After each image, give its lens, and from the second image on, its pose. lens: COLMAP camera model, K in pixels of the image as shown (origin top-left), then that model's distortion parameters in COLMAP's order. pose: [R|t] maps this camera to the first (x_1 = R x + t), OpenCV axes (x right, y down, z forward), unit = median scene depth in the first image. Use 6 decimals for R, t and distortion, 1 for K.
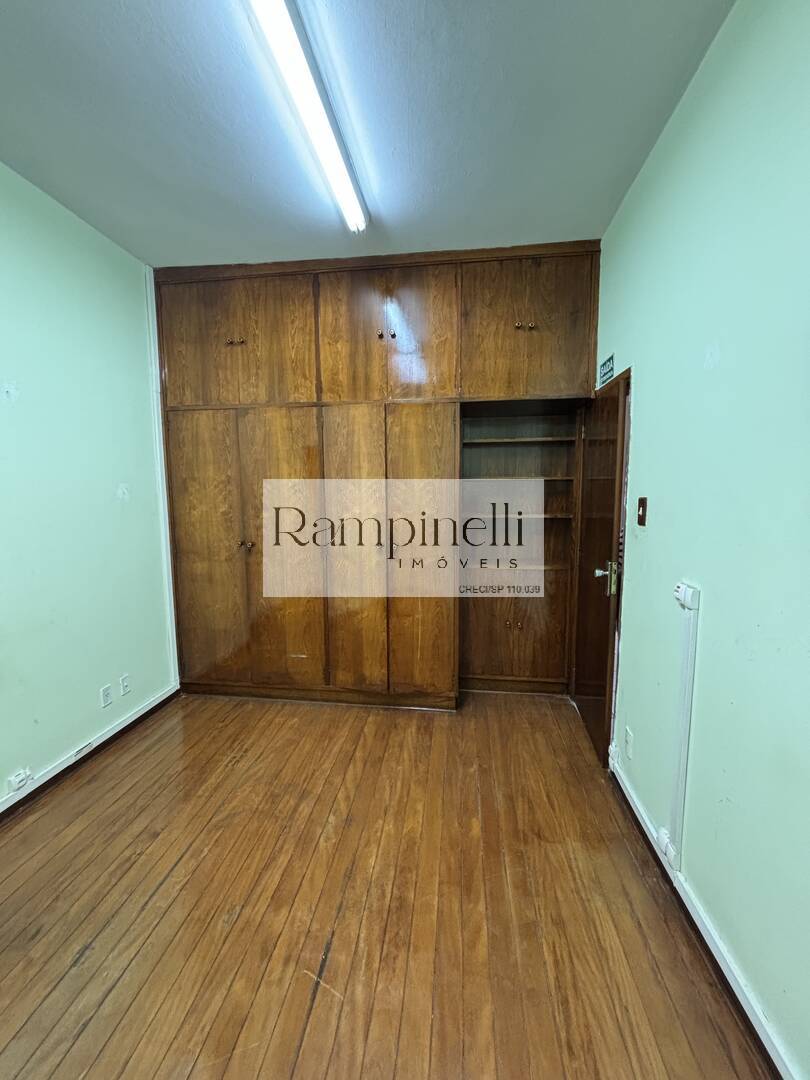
lens RADIAL K [[438.0, 0, 407.1], [0, 438.0, 539.9], [0, 0, 1]] dist [-0.007370, 0.000766]
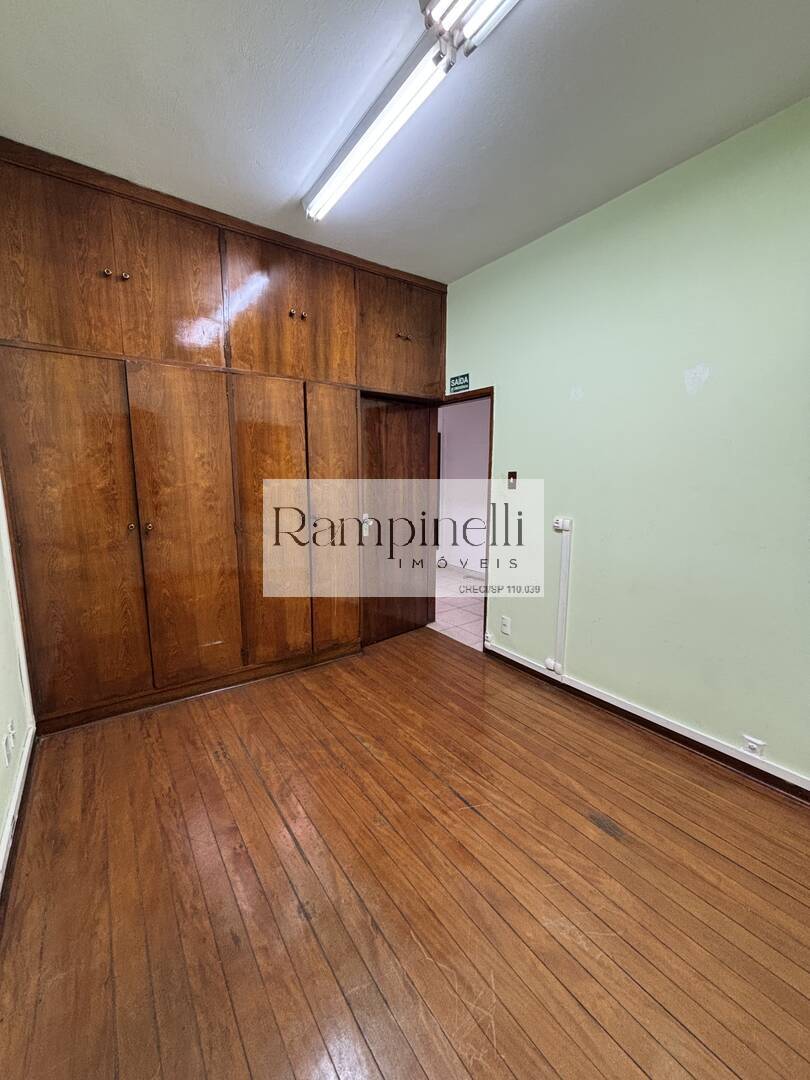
lens RADIAL K [[438.0, 0, 412.2], [0, 438.0, 539.6], [0, 0, 1]] dist [-0.007370, 0.000766]
pose [[0.736104, -0.096998, 0.669883, -0.584511], [0.065649, 0.995244, 0.071971, 0.008960], [-0.673677, -0.009001, 0.738971, 0.036105]]
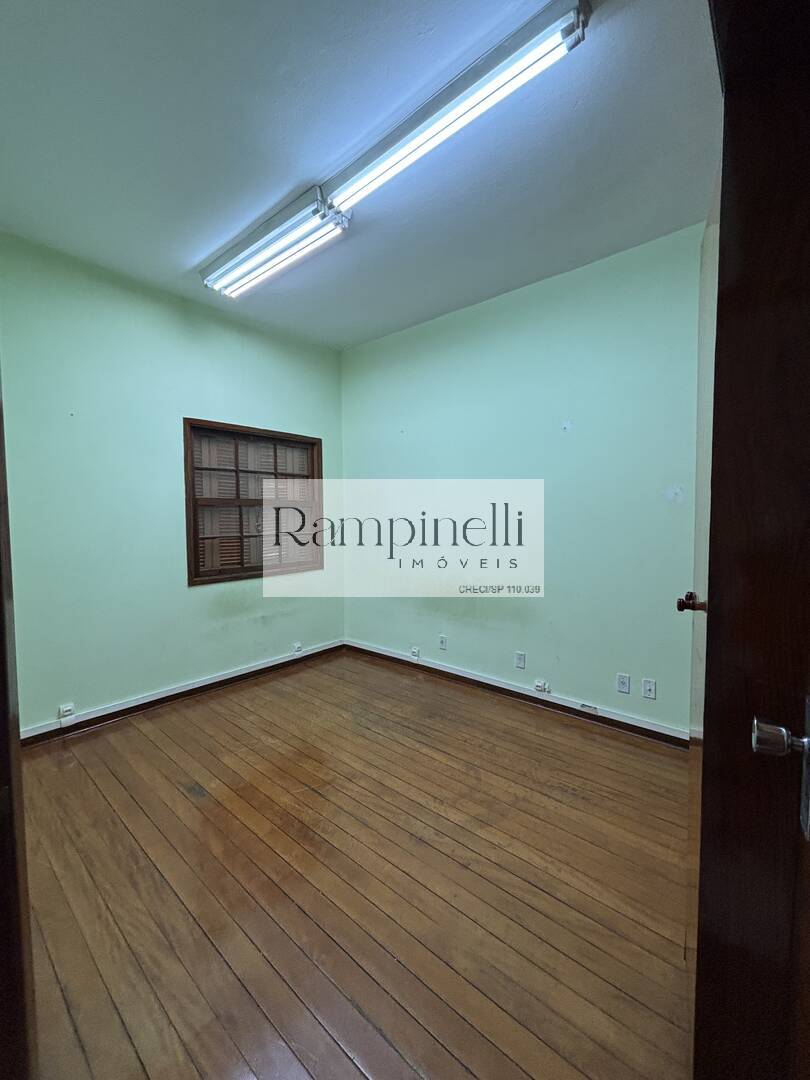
lens RADIAL K [[438.0, 0, 410.3], [0, 438.0, 541.1], [0, 0, 1]] dist [-0.007370, 0.000766]
pose [[-0.548319, 0.052105, -0.834644, 0.434496], [-0.091163, 0.988385, 0.121593, -0.065162], [0.831285, 0.142761, -0.537200, 0.989559]]
